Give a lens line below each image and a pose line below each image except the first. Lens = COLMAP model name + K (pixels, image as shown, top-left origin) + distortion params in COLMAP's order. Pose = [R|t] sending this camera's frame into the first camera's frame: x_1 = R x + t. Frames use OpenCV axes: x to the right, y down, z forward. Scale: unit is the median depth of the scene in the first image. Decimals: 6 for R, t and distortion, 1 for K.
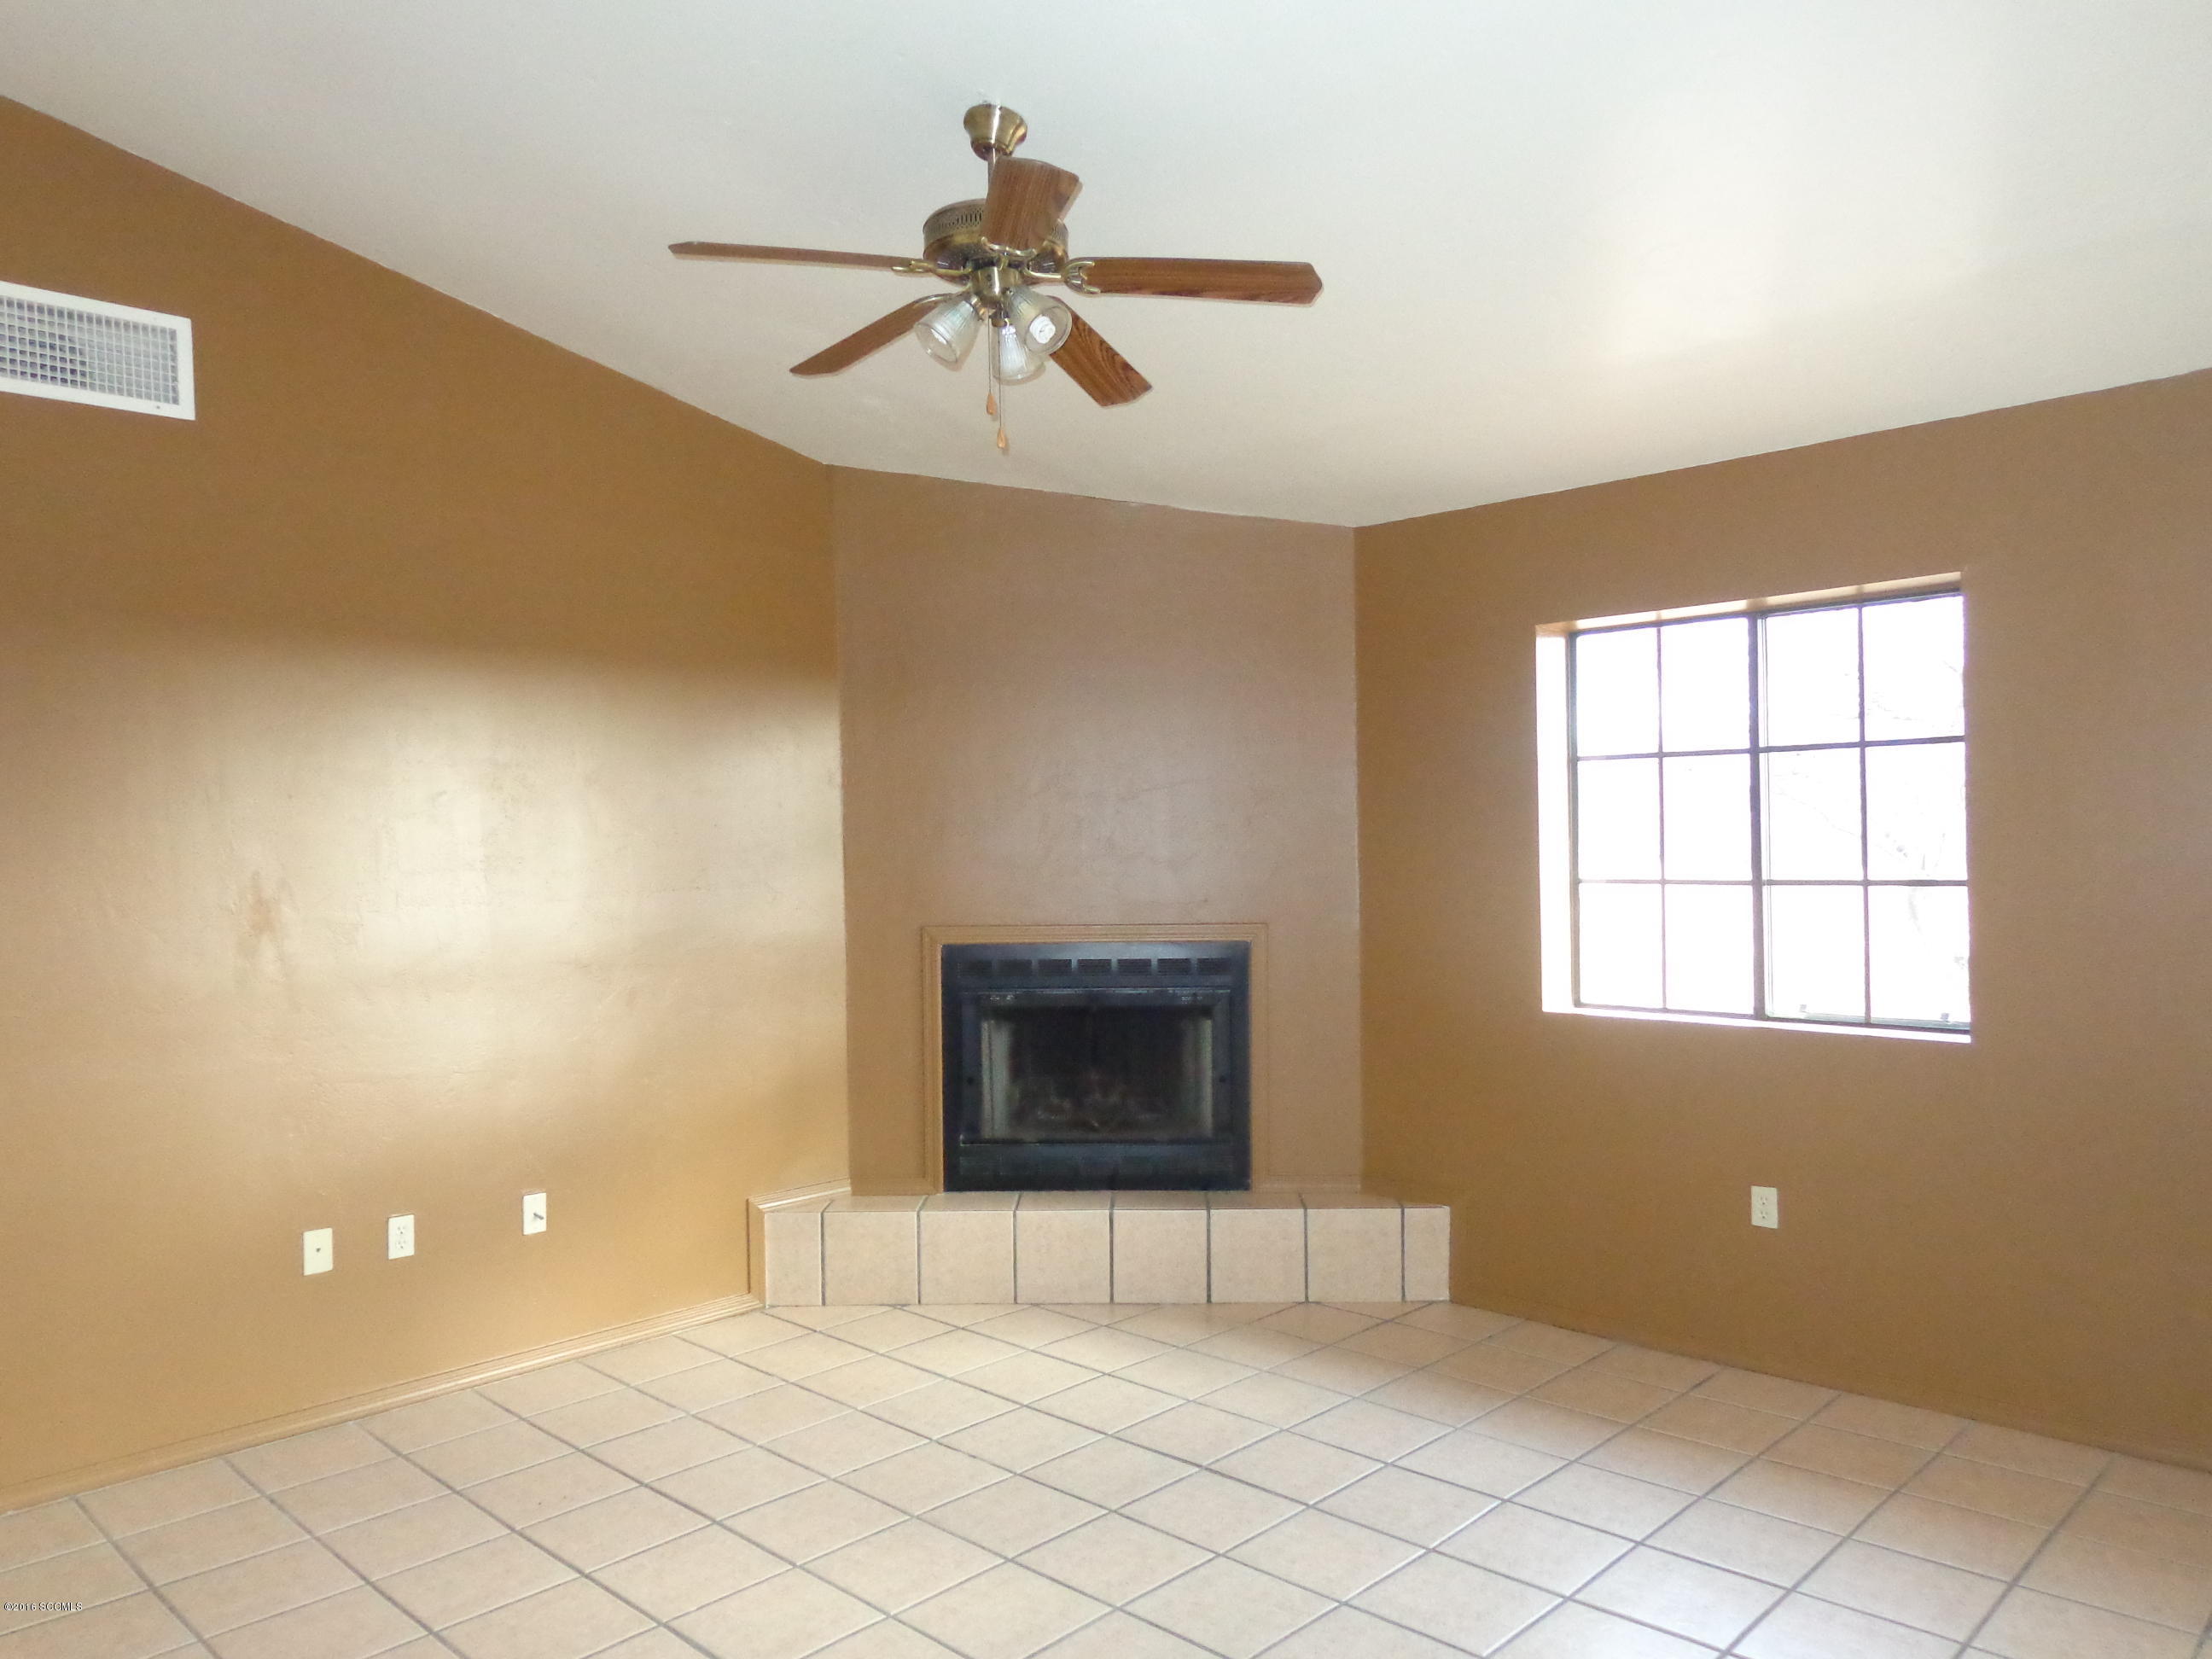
lens RADIAL K [[1565.4, 0, 1106.1], [0, 1565.4, 830.6], [0, 0, 1]] dist [0.013353, -0.012042]
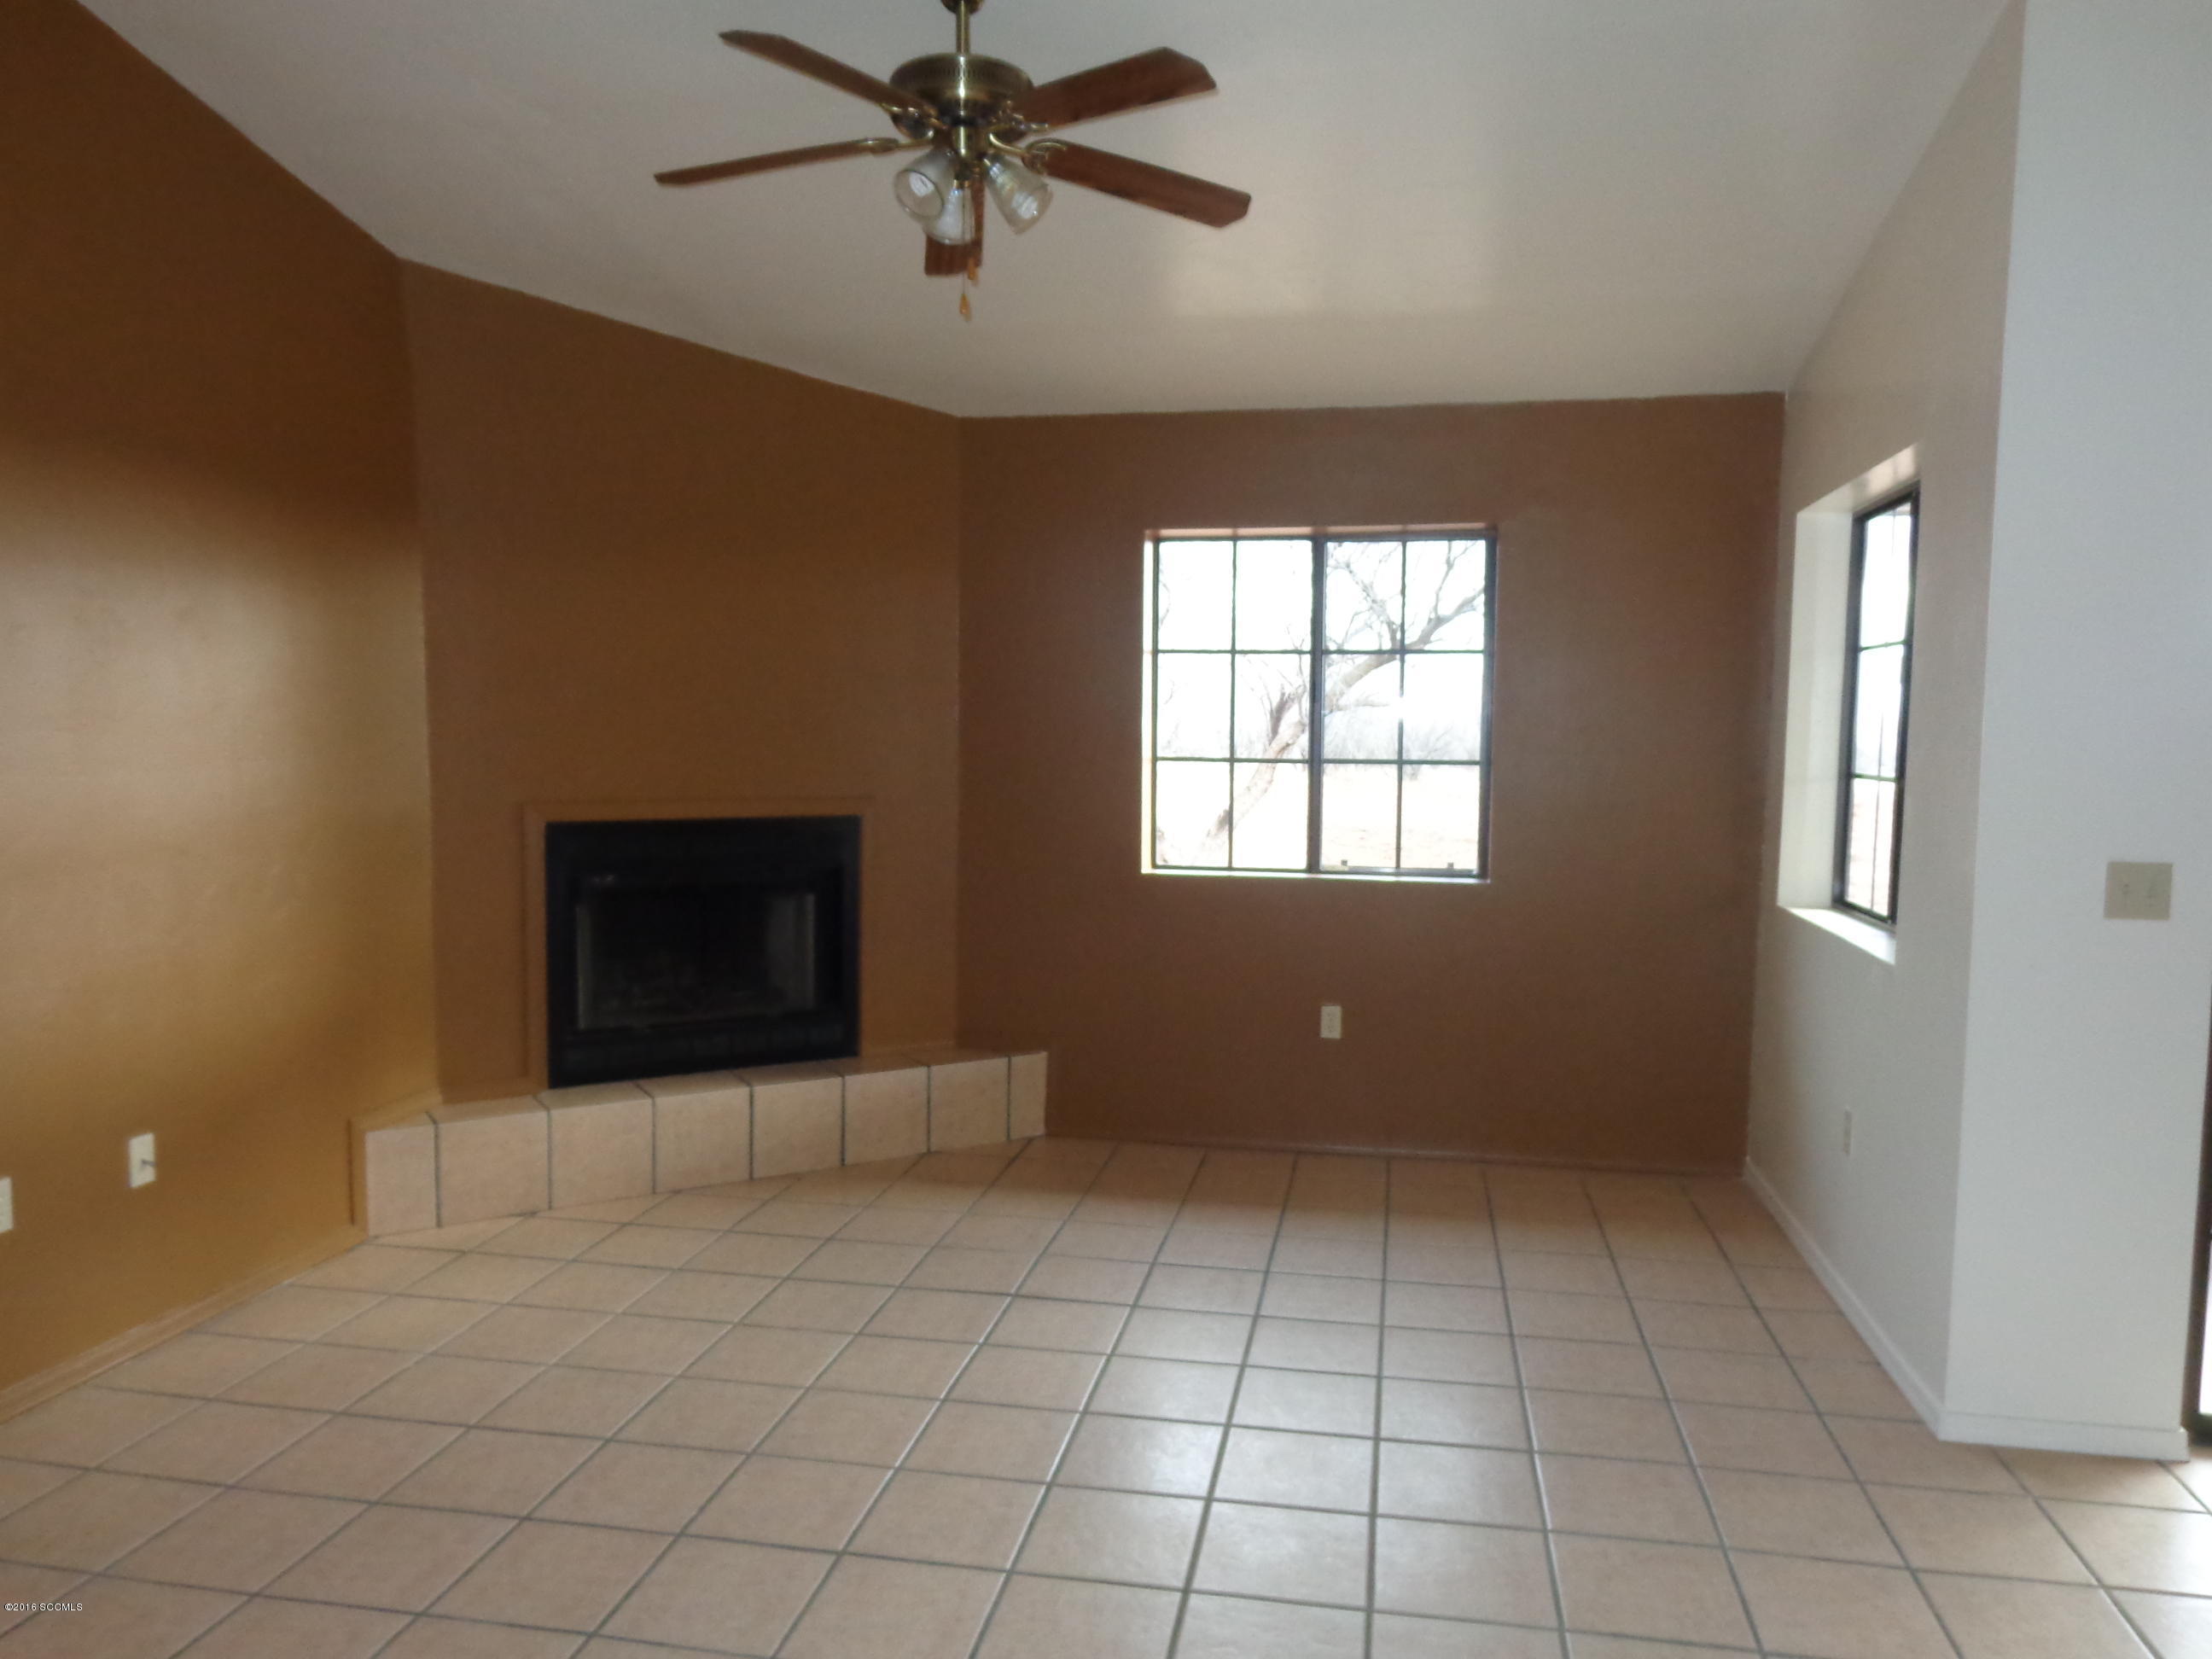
lens RADIAL K [[1565.4, 0, 1114.3], [0, 1565.4, 828.1], [0, 0, 1]] dist [0.013353, -0.012042]
pose [[0.833285, -0.014483, 0.552655, -0.367934], [-0.026423, 0.997471, 0.065979, 0.008335], [-0.552213, -0.069582, 0.830795, 0.066356]]
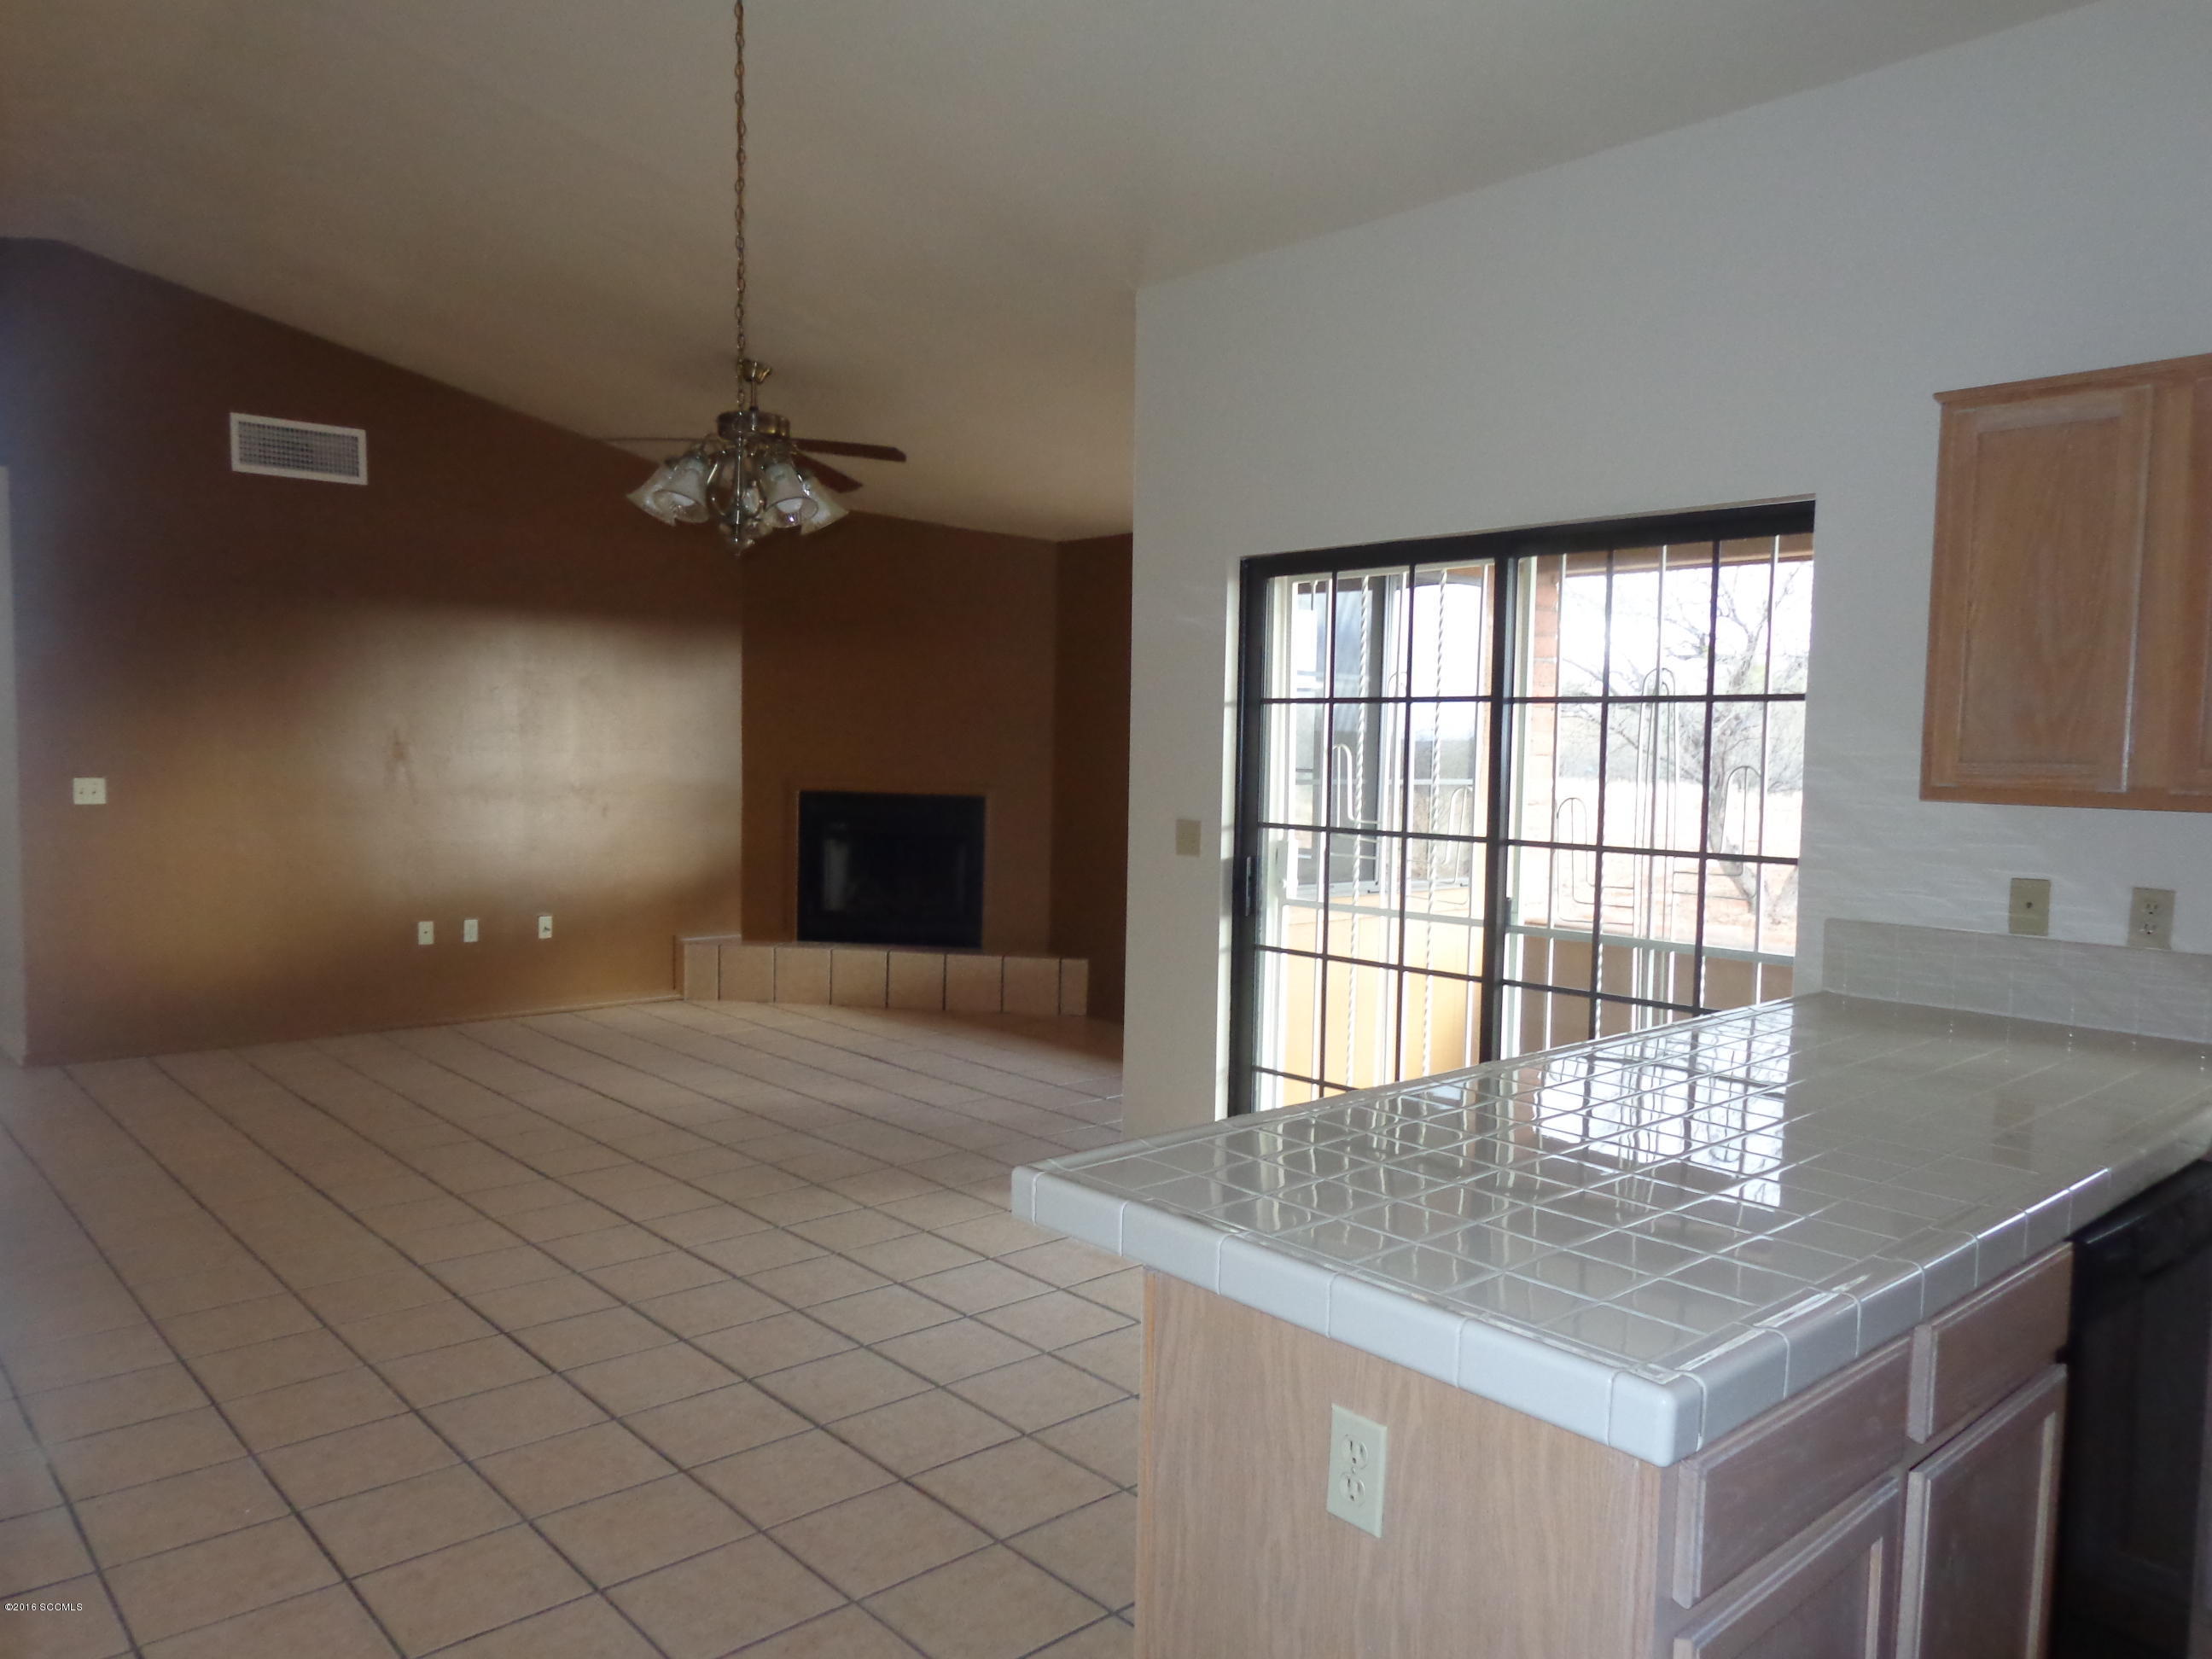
lens RADIAL K [[1565.4, 0, 1106.7], [0, 1565.4, 823.3], [0, 0, 1]] dist [0.013353, -0.012042]
pose [[0.996731, 0.042937, -0.068434, 0.362062], [-0.038859, 0.997451, 0.059845, -0.003426], [0.070829, -0.056990, 0.995859, -0.671829]]
